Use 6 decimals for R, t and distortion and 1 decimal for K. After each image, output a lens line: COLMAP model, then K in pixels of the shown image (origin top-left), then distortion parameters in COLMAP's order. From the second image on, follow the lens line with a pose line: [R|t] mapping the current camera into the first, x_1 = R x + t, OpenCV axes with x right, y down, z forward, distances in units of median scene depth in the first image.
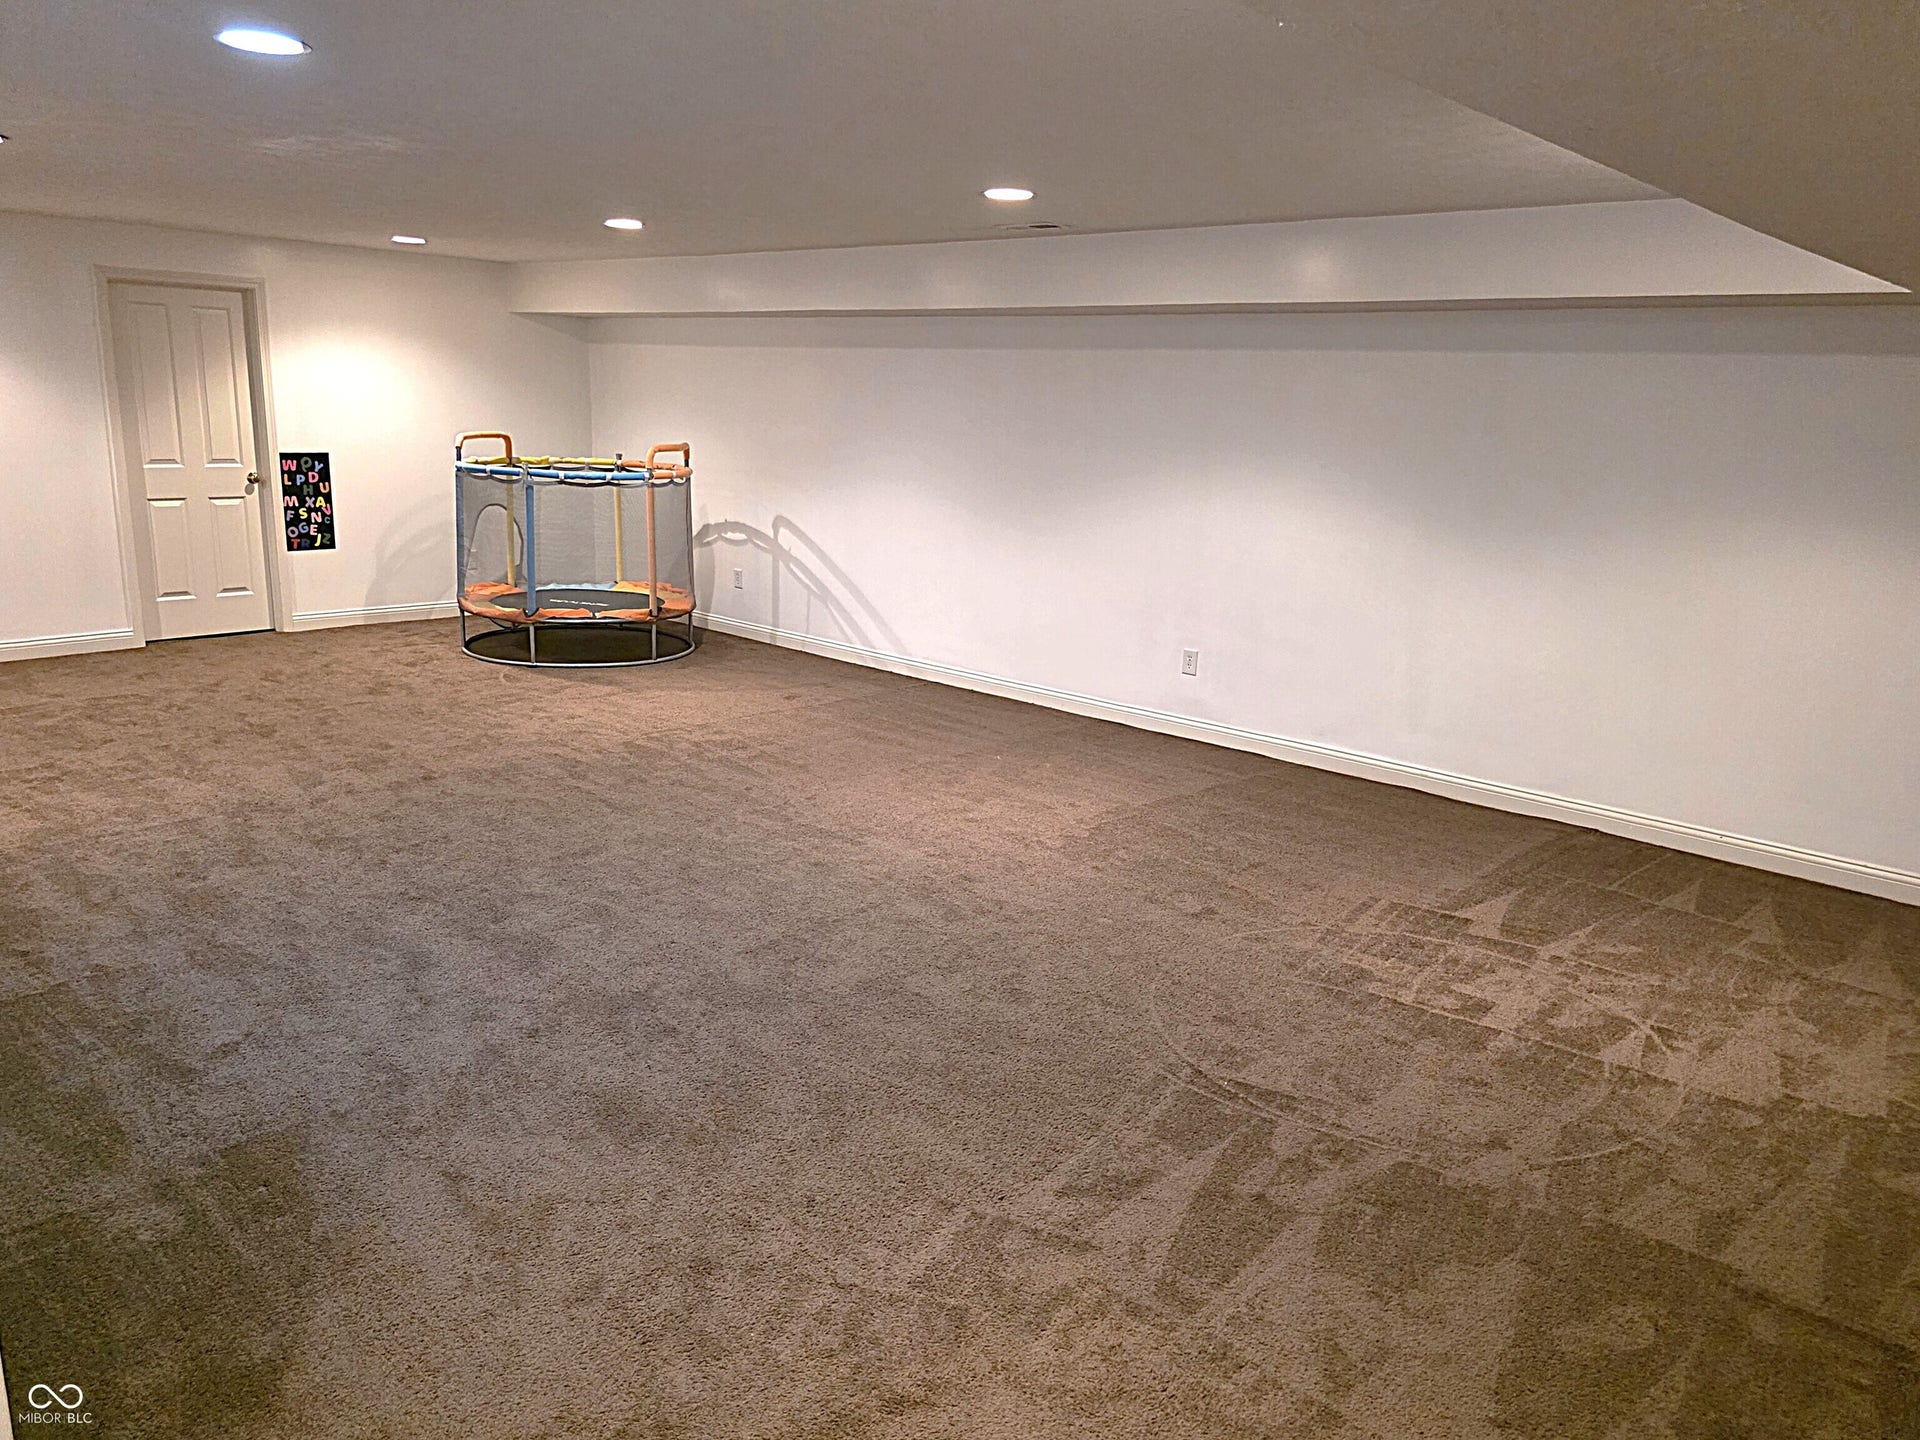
lens RADIAL K [[1299.6, 0, 960.0], [0, 1299.6, 720.0], [0, 0, 1]] dist [0.083894, -0.104103]
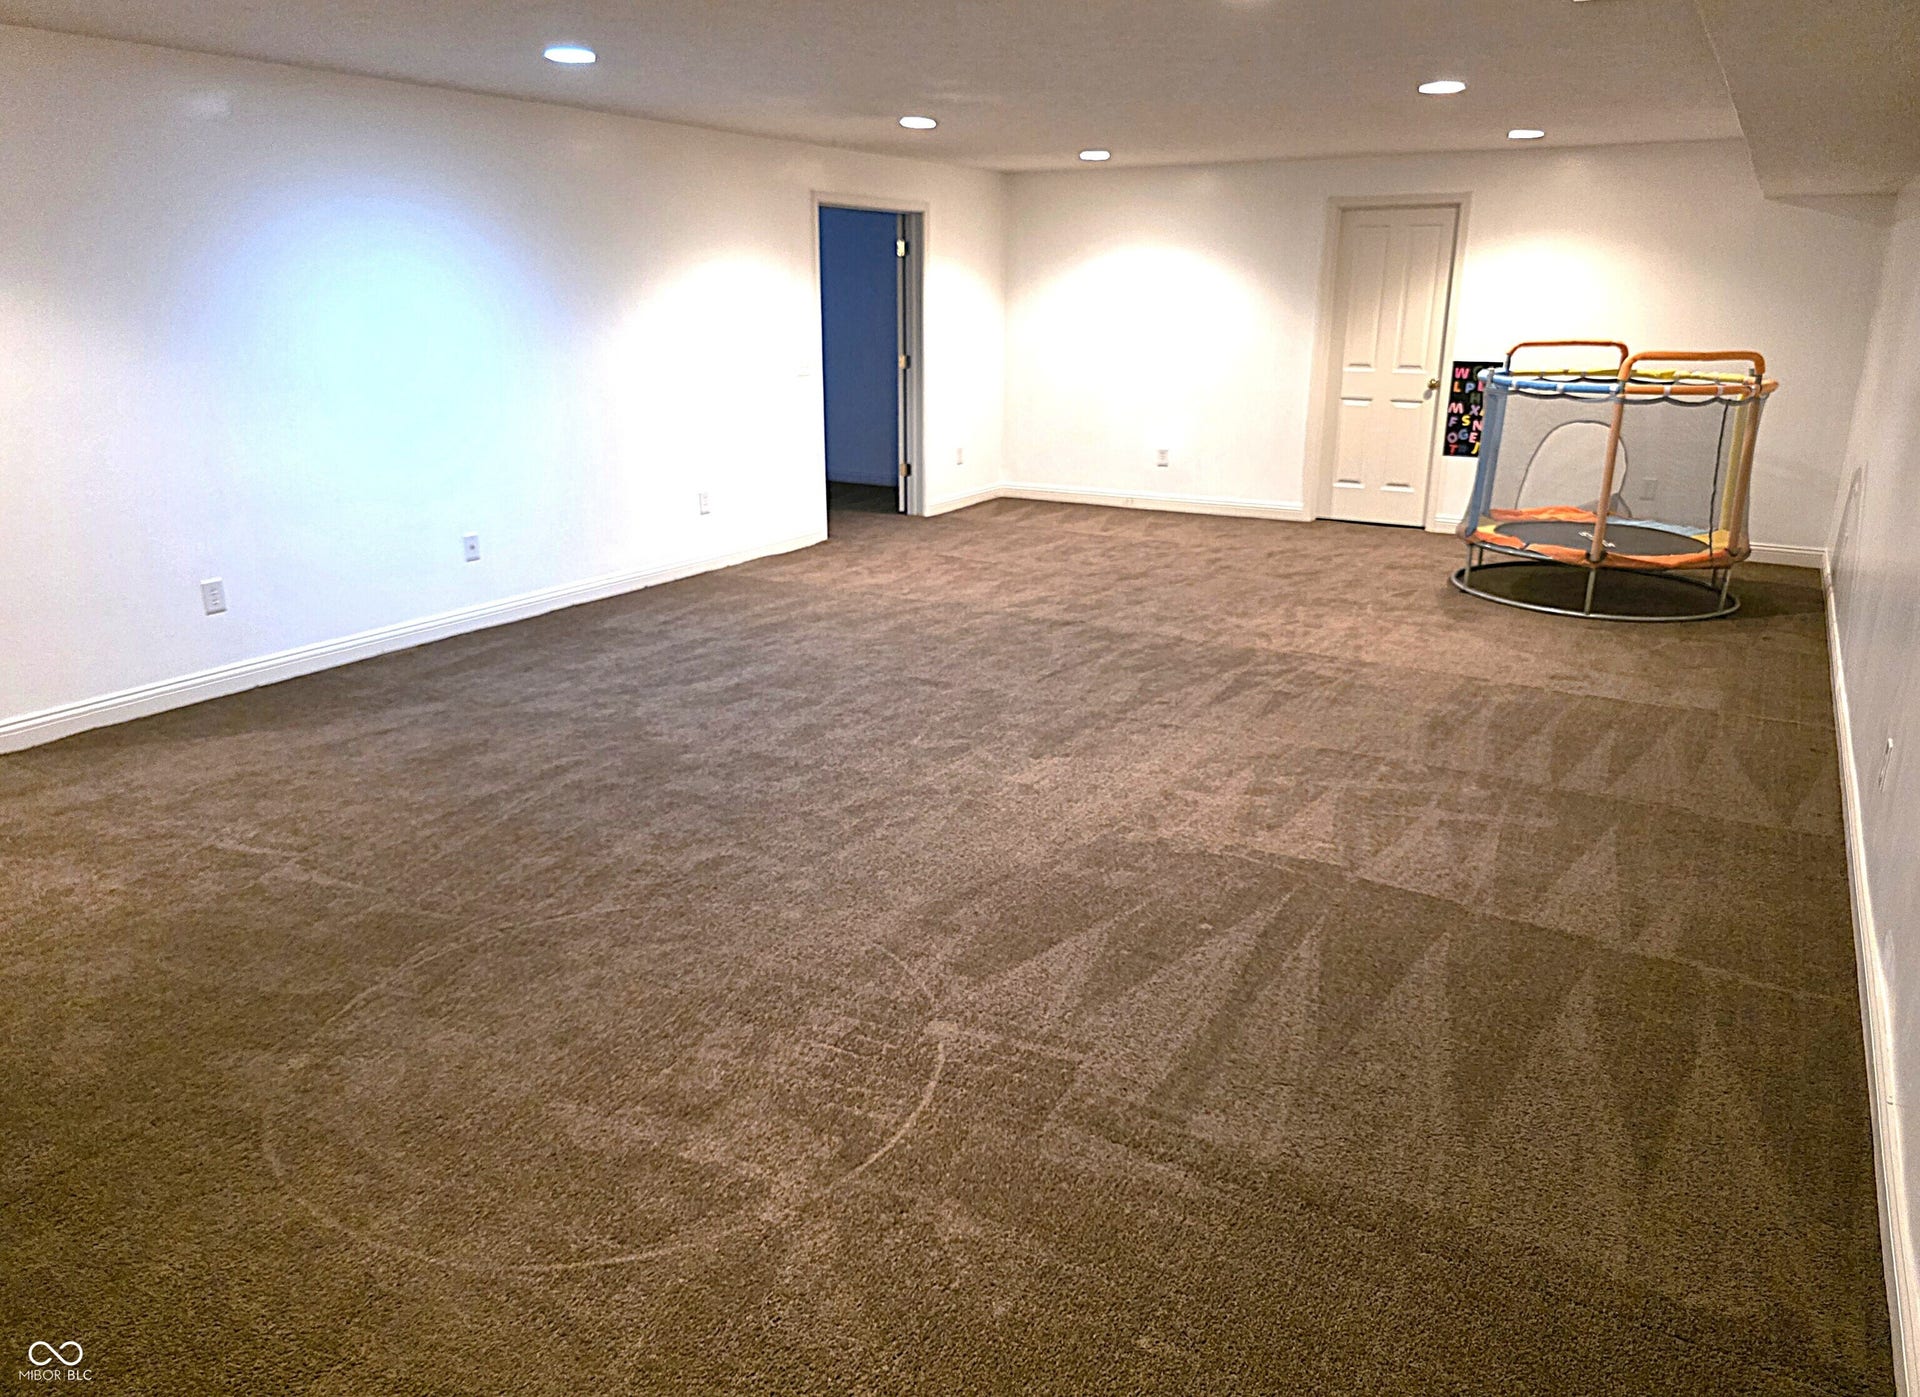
lens RADIAL K [[1309.8, 0, 964.3], [0, 1309.8, 665.2], [0, 0, 1]] dist [0.044031, 0.000749]
pose [[0.229696, 0.234926, -0.944484, 0.462673], [-0.232177, 0.955640, 0.181236, -0.074358], [0.945163, 0.177658, 0.274051, 0.405337]]
